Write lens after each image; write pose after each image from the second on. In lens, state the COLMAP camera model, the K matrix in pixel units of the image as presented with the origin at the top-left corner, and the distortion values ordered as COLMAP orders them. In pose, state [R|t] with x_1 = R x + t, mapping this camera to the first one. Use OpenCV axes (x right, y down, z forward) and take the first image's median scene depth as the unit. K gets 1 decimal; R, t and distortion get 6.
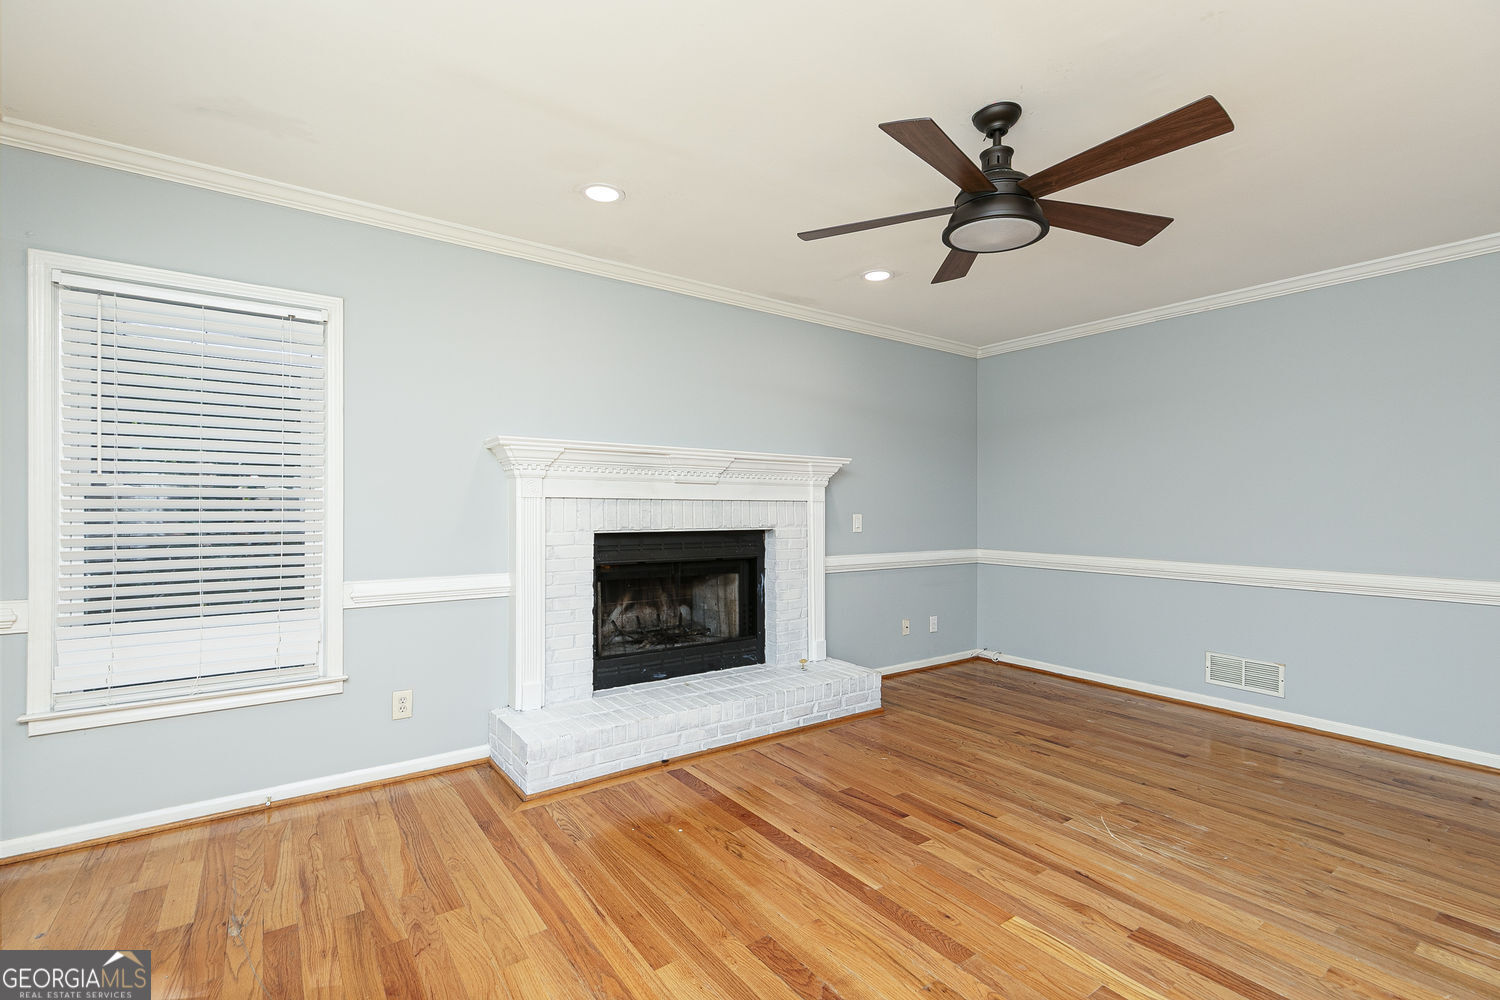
lens RADIAL K [[671.7, 0, 746.0], [0, 671.7, 508.6], [0, 0, 1]] dist [0.007068, -0.002161]
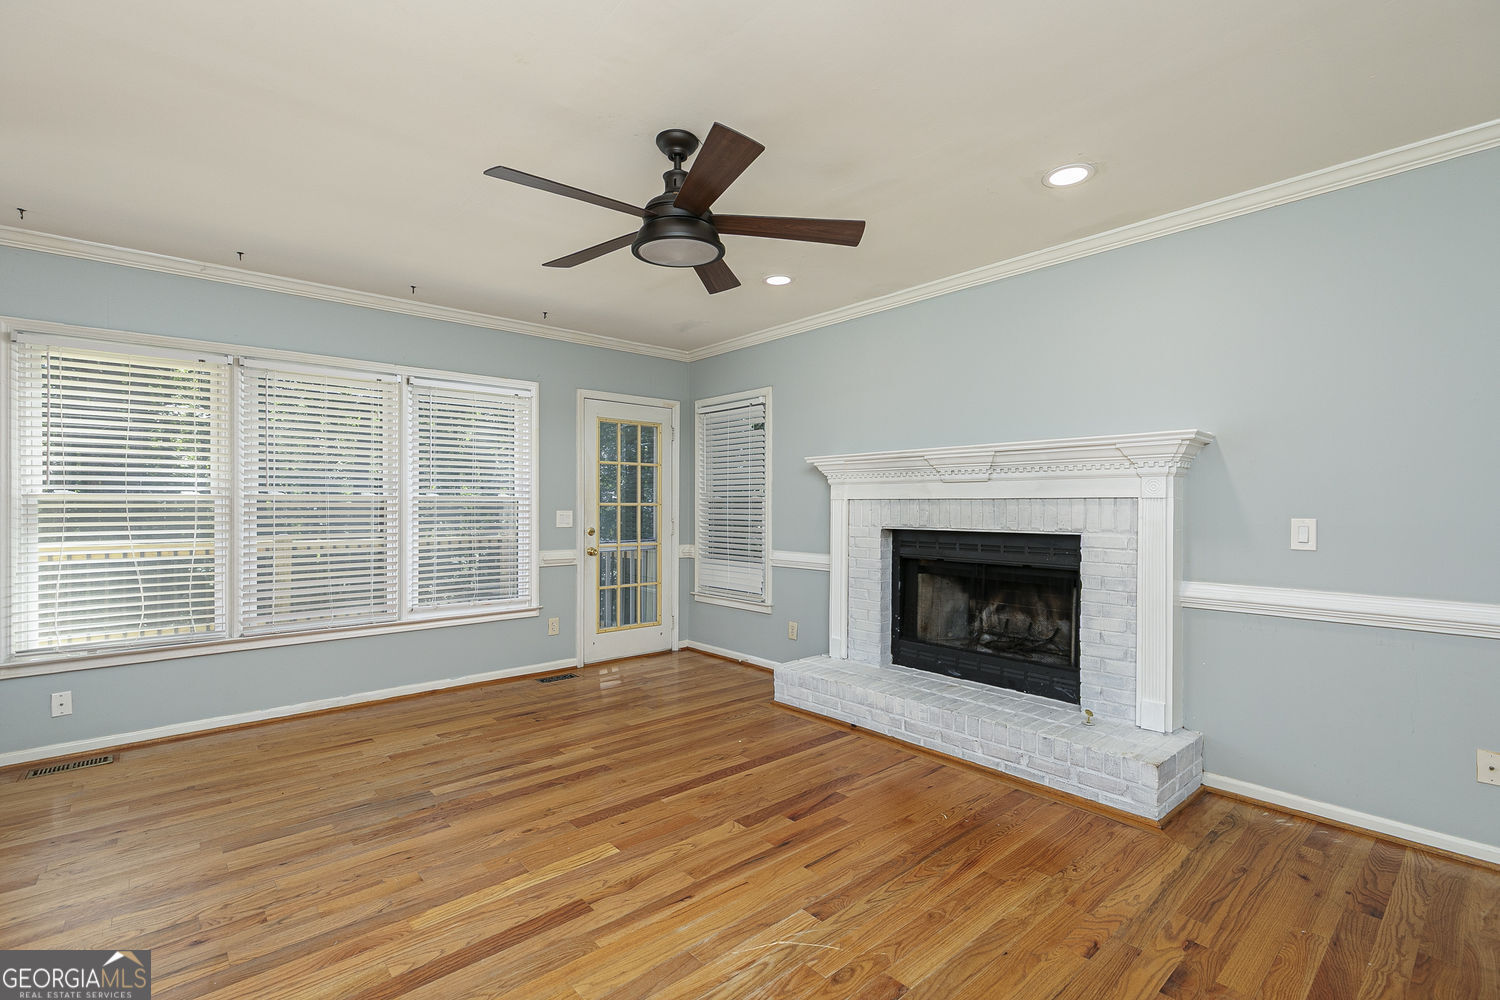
lens RADIAL K [[671.7, 0, 748.3], [0, 671.7, 511.5], [0, 0, 1]] dist [0.007068, -0.002161]
pose [[0.100428, 0.005420, -0.994930, 0.968433], [-0.003003, 0.999982, 0.005145, 0.000544], [0.994940, 0.002471, 0.100443, 0.668902]]
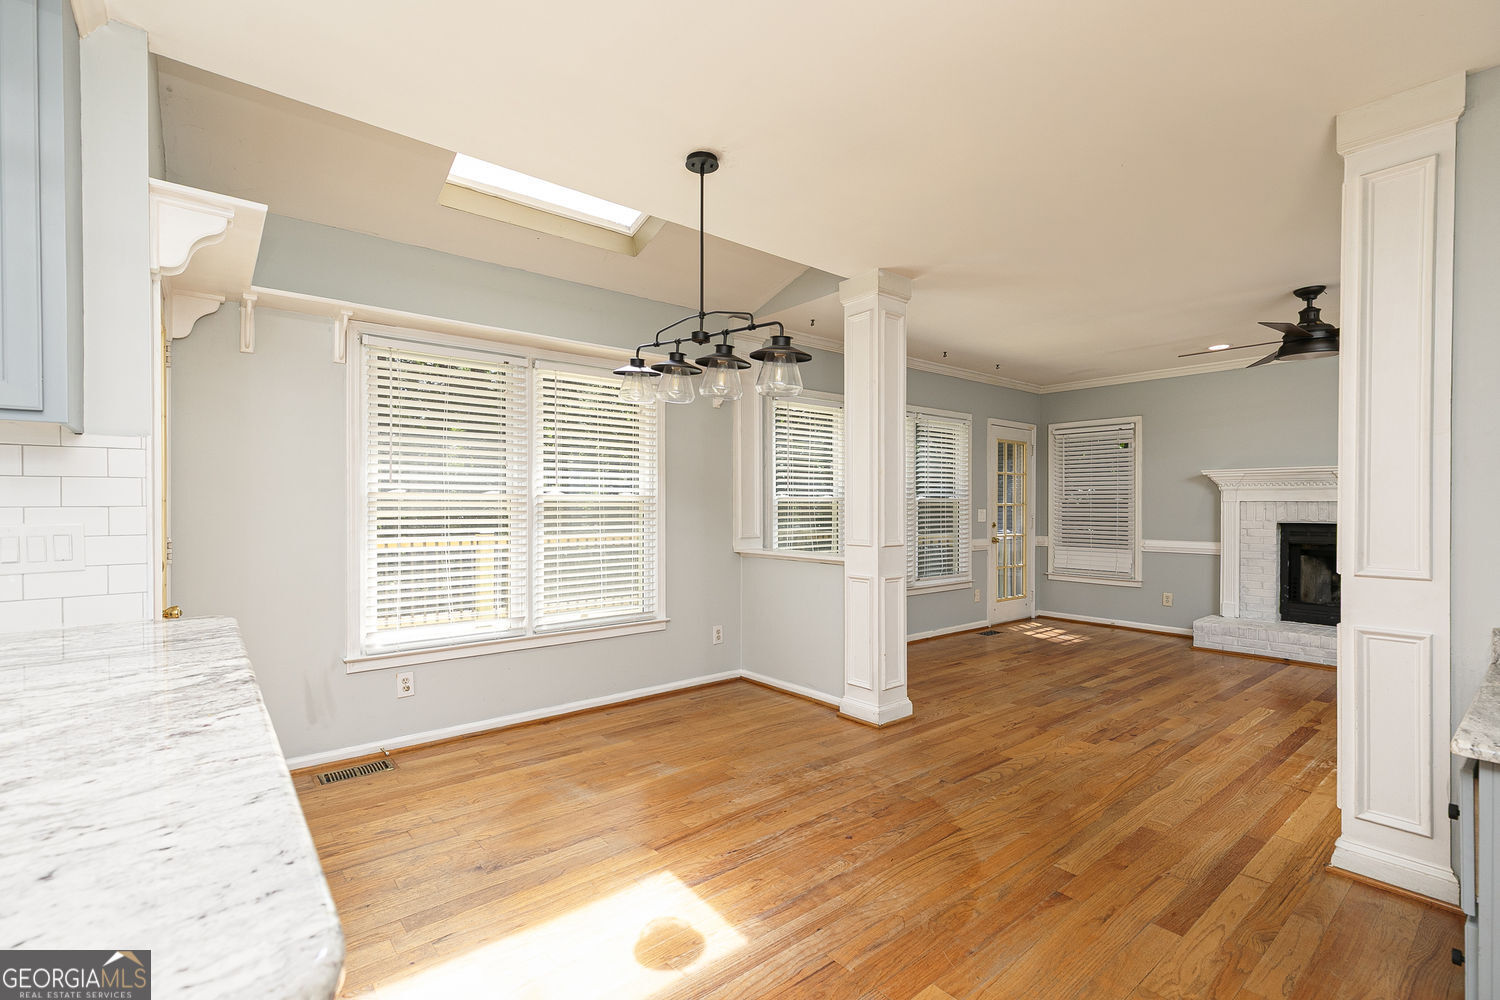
lens RADIAL K [[671.7, 0, 747.9], [0, 671.7, 507.6], [0, 0, 1]] dist [0.007068, -0.002161]
pose [[0.063125, -0.000099, -0.998006, 1.394764], [-0.004864, 0.999988, -0.000407, 0.006868], [0.997994, 0.004880, 0.063124, -0.420050]]
